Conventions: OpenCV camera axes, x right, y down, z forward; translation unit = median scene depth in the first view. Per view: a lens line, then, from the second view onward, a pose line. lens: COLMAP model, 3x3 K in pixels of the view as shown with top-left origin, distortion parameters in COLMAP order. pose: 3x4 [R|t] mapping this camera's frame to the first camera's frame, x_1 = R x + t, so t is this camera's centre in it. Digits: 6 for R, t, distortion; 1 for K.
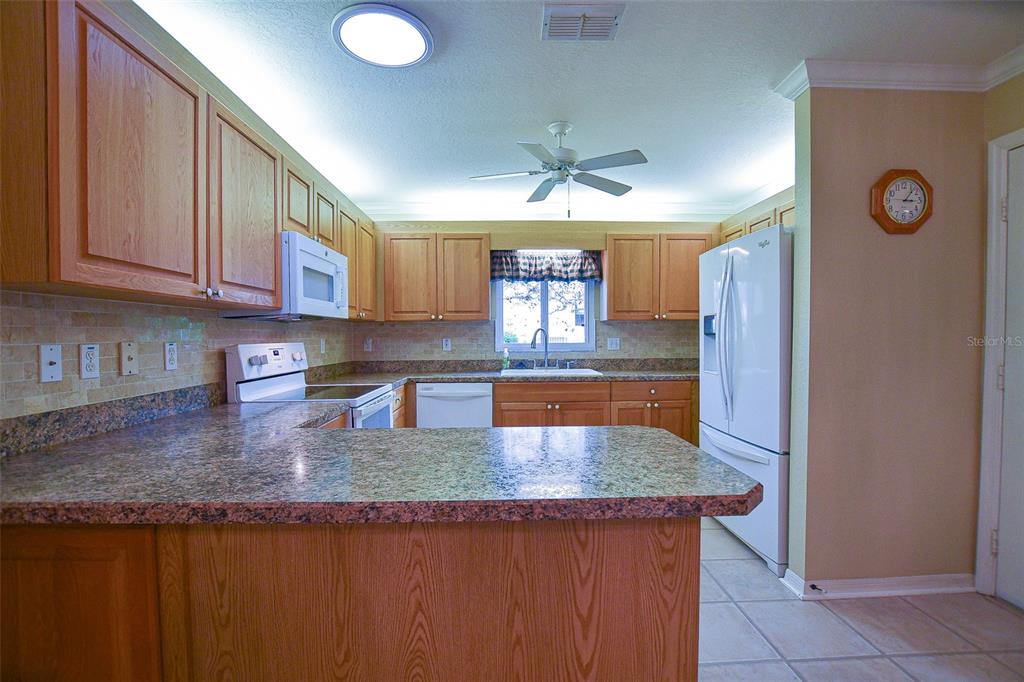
lens RADIAL K [[443.5, 0, 512.0], [0, 443.5, 341.0], [0, 0, 1]] dist [0.000391, 0.000000]
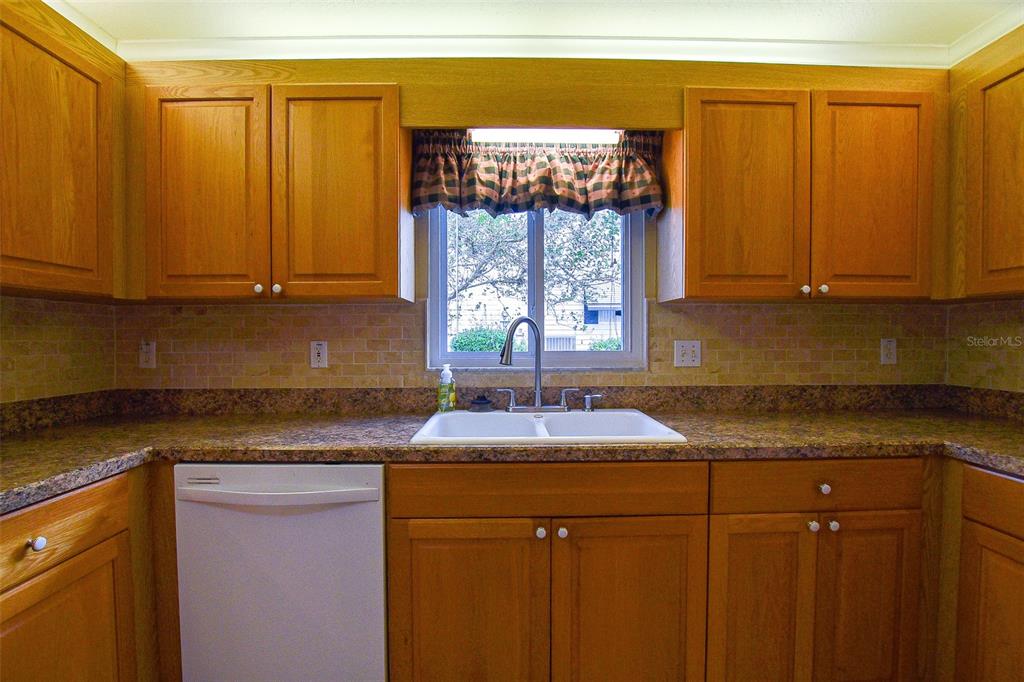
lens RADIAL K [[436.8, 0, 512.0], [0, 436.8, 341.0], [0, 0, 1]] dist [-0.000915, -0.000042]
pose [[0.999918, 0.003016, -0.012446, 0.057133], [-0.003010, 0.999995, 0.000489, -0.006201], [0.012447, -0.000451, 0.999922, 0.571251]]
